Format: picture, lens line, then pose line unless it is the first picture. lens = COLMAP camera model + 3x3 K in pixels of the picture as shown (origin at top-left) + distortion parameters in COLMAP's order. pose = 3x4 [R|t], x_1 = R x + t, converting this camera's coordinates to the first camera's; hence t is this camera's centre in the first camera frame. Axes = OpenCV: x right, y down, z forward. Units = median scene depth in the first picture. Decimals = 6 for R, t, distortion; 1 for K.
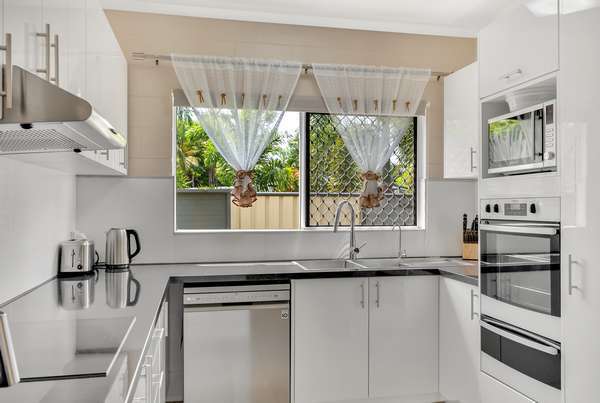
lens RADIAL K [[507.6, 0, 300.3], [0, 507.6, 200.5], [0, 0, 1]] dist [0.006128, 0.003720]
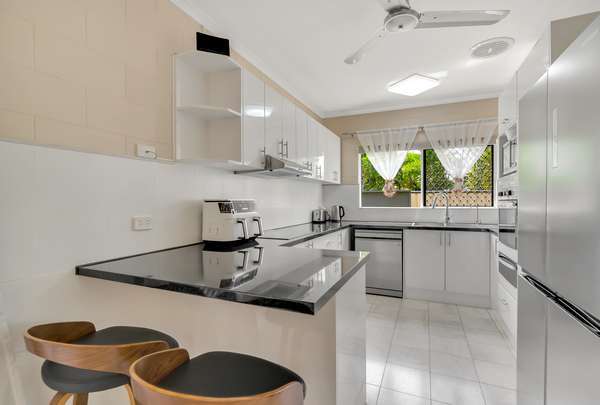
lens RADIAL K [[278.6, 0, 300.8], [0, 278.6, 203.5], [0, 0, 1]] dist [0.001229, 0.000074]
pose [[0.805988, 0.004474, -0.591915, 0.293436], [0.003516, 0.999918, 0.012346, 0.026045], [0.591922, -0.012032, 0.805906, -0.190237]]
